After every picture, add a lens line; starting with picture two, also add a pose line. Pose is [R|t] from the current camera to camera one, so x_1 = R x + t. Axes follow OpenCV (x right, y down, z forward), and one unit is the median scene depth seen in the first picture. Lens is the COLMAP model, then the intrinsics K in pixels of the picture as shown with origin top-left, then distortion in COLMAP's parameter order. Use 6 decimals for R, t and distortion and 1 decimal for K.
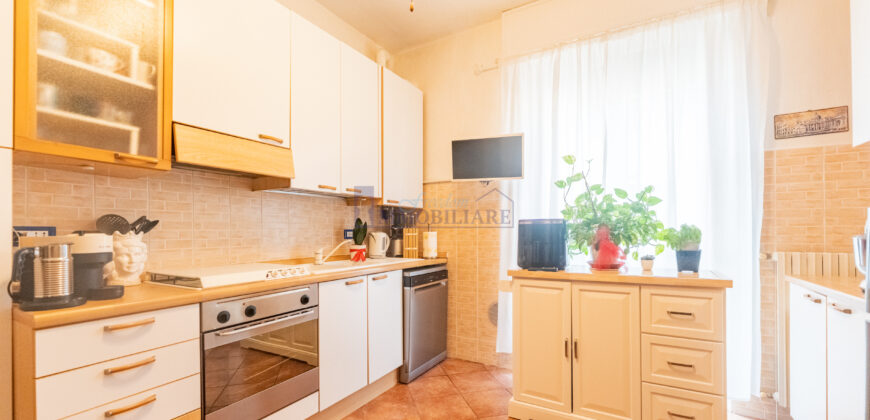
lens RADIAL K [[351.9, 0, 429.7], [0, 351.9, 236.1], [0, 0, 1]] dist [-0.008253, -0.000221]
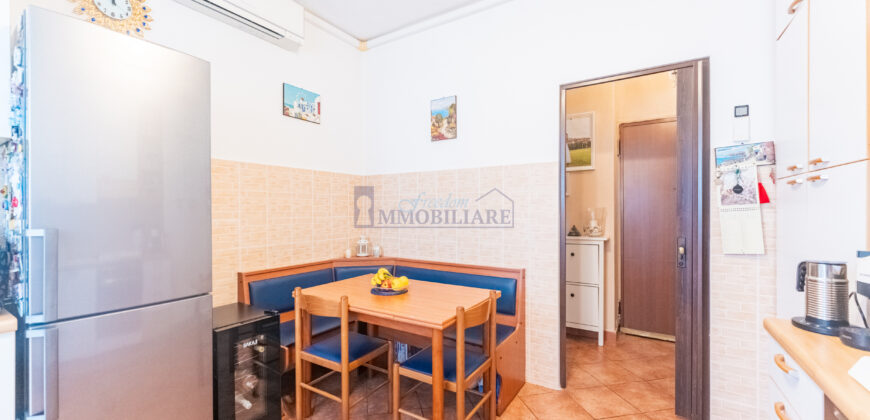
lens RADIAL K [[345.7, 0, 437.6], [0, 345.7, 218.0], [0, 0, 1]] dist [0.000023, -0.000233]
pose [[-0.999204, 0.008636, 0.038936, -0.048593], [0.009866, 0.999455, 0.031507, -0.069377], [-0.038643, 0.031866, -0.998745, 1.005420]]
